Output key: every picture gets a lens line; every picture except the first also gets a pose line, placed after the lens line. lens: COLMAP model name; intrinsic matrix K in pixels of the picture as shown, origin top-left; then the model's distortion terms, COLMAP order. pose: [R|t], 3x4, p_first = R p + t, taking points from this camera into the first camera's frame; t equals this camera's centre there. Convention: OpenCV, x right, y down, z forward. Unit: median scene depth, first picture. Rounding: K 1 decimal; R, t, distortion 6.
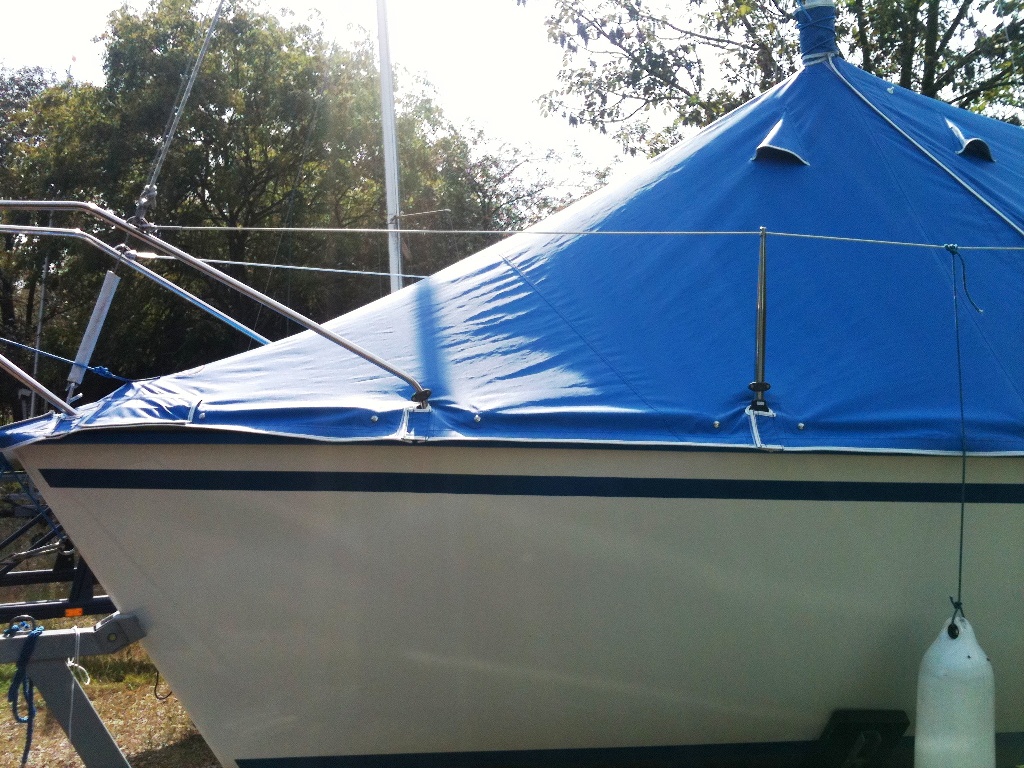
lens RADIAL K [[1077.8, 0, 512.0], [0, 1077.8, 328.7], [0, 0, 1]] dist [0.063910, -0.020014]
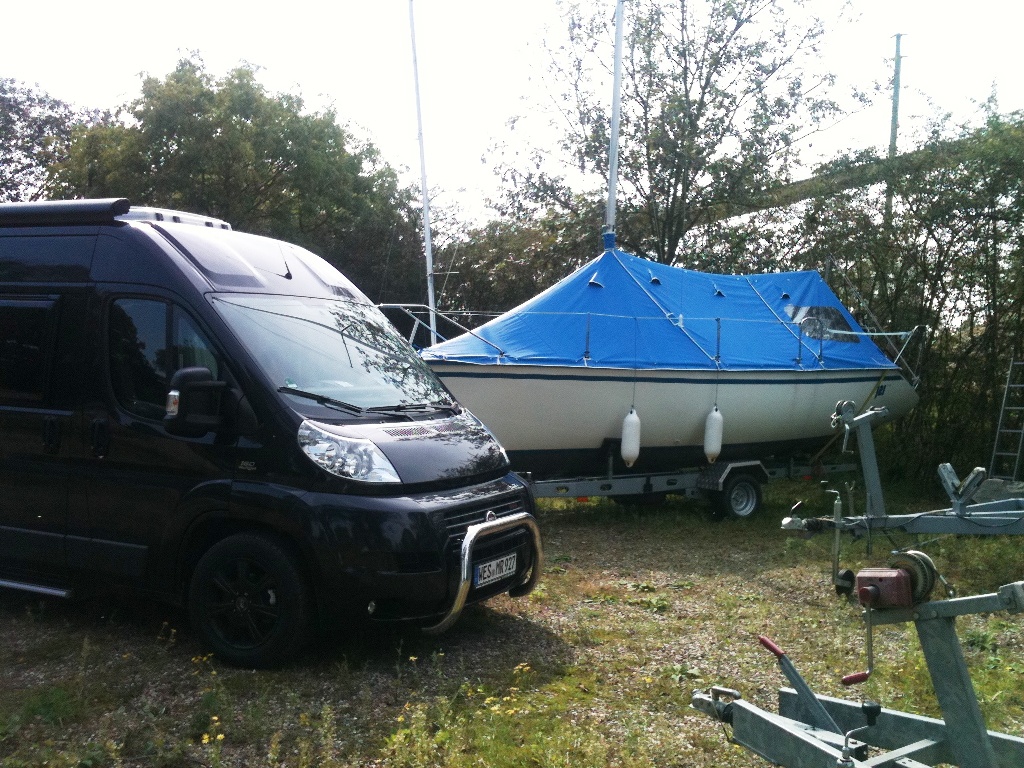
lens RADIAL K [[1077.8, 0, 512.0], [0, 1077.8, 328.7], [0, 0, 1]] dist [0.063910, -0.020014]
pose [[0.991750, 0.014794, 0.127333, -0.468585], [-0.018118, 0.999524, 0.024982, -0.107466], [-0.126903, -0.027083, 0.991545, -2.465428]]
